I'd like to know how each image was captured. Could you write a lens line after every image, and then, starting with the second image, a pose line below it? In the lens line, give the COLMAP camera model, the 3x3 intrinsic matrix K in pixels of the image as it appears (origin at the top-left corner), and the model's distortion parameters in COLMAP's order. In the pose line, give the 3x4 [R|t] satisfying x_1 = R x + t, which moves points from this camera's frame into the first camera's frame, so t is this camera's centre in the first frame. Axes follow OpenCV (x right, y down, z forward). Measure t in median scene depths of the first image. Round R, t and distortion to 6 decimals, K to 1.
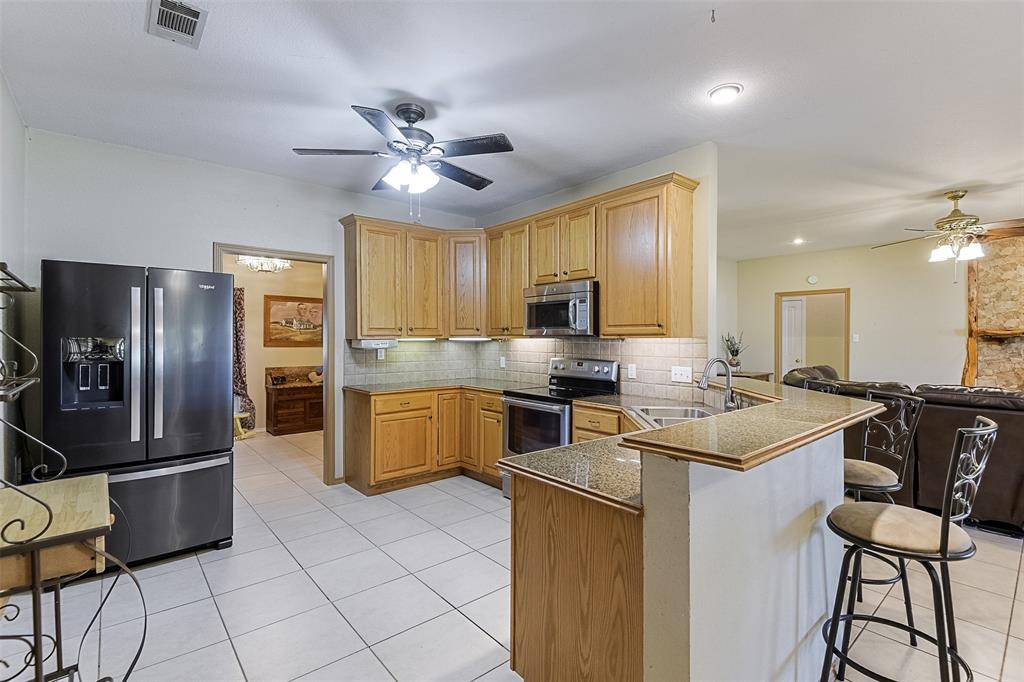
lens RADIAL K [[462.9, 0, 512.0], [0, 462.9, 341.0], [0, 0, 1]] dist [-0.000450, -0.000099]
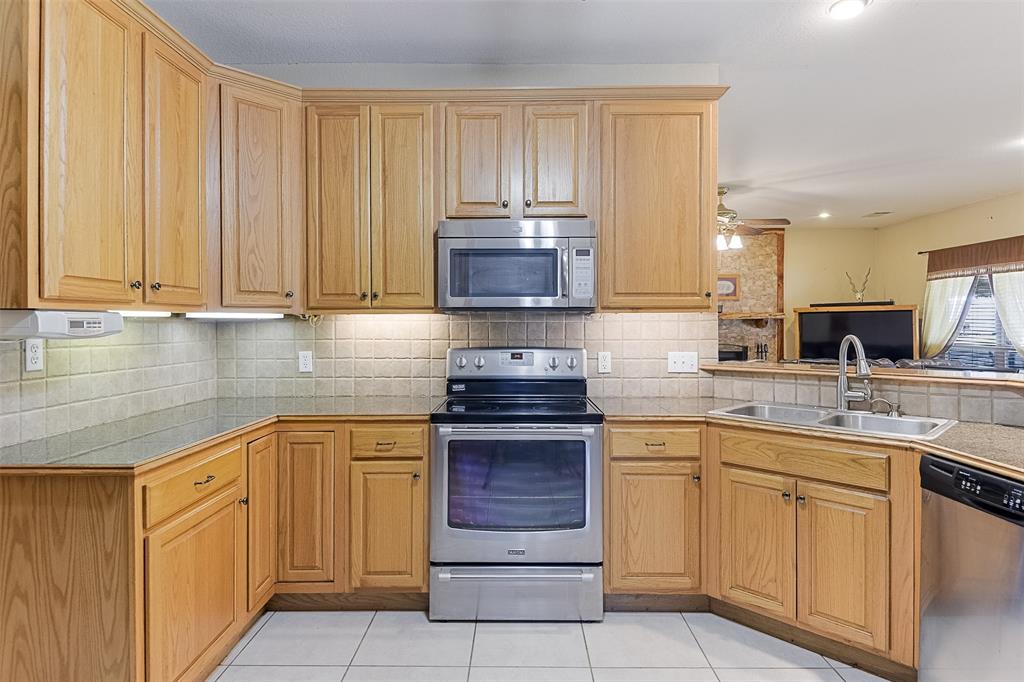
lens RADIAL K [[561.6, 0, 512.5], [0, 561.6, 326.9], [0, 0, 1]] dist [0.015299, -0.000013]
pose [[0.654822, -0.003789, 0.755774, -0.407385], [0.006302, 0.999980, -0.000446, 0.011215], [-0.755757, 0.005055, 0.654832, 0.496080]]
